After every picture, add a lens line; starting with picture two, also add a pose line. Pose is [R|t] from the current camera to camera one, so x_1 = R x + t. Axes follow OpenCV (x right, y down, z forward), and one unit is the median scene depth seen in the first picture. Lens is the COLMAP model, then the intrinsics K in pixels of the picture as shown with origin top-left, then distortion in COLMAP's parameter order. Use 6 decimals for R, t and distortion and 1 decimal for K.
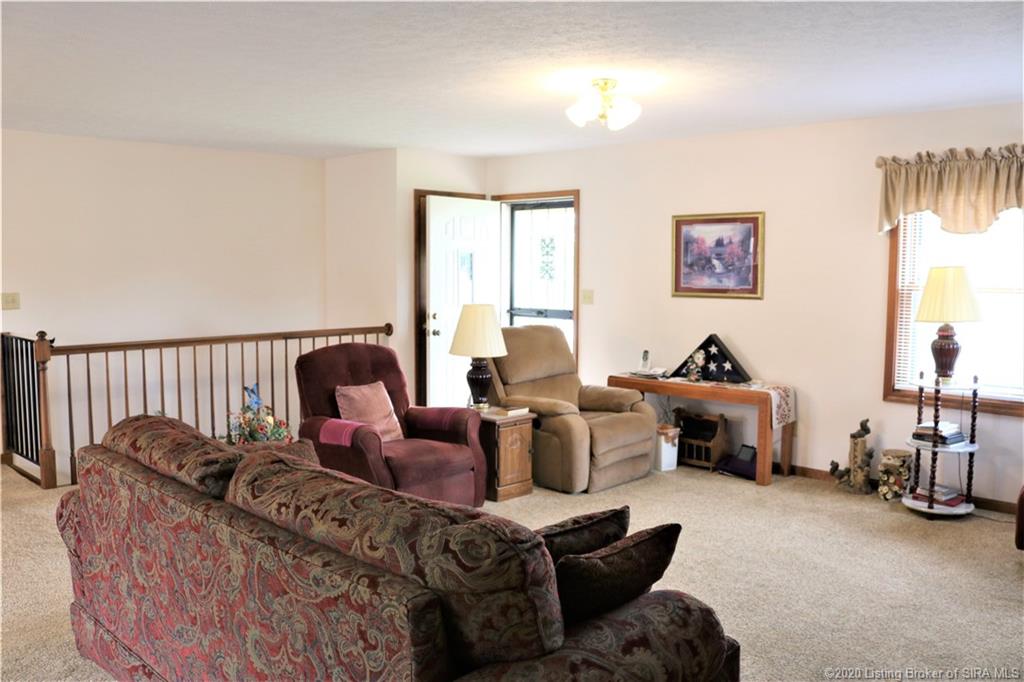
lens RADIAL K [[912.3, 0, 509.8], [0, 912.3, 323.0], [0, 0, 1]] dist [-0.112131, 0.091575]
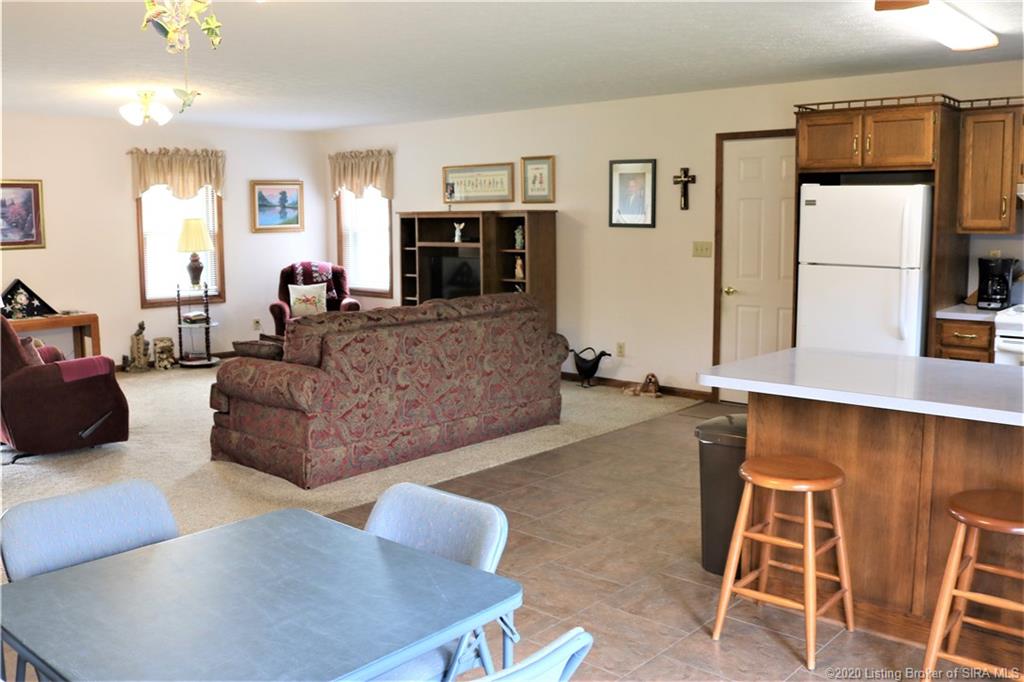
lens RADIAL K [[912.3, 0, 509.8], [0, 912.3, 323.0], [0, 0, 1]] dist [-0.112131, 0.091575]
pose [[-0.053611, -0.115459, 0.991864, -1.237984], [0.078145, 0.989762, 0.119438, -0.025089], [-0.995499, 0.083912, -0.044040, 0.494937]]
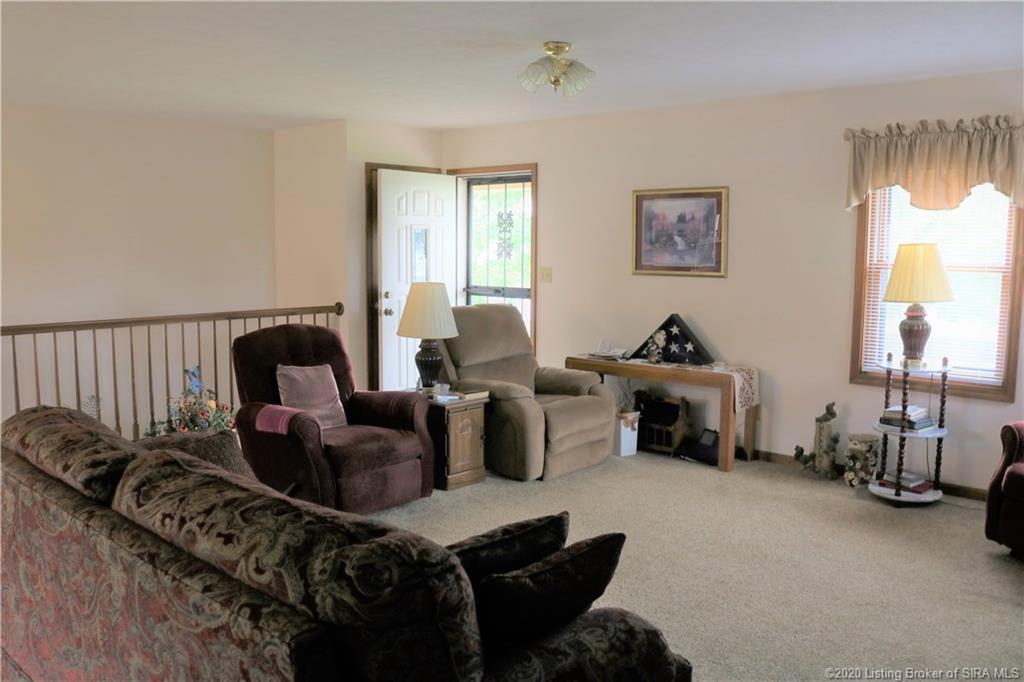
lens RADIAL K [[912.3, 0, 509.8], [0, 912.3, 323.0], [0, 0, 1]] dist [-0.112131, 0.091575]
pose [[0.999403, -0.001112, 0.034530, 0.020378], [0.000266, 0.999700, 0.024510, -0.002084], [-0.034547, -0.024487, 0.999103, 0.054873]]
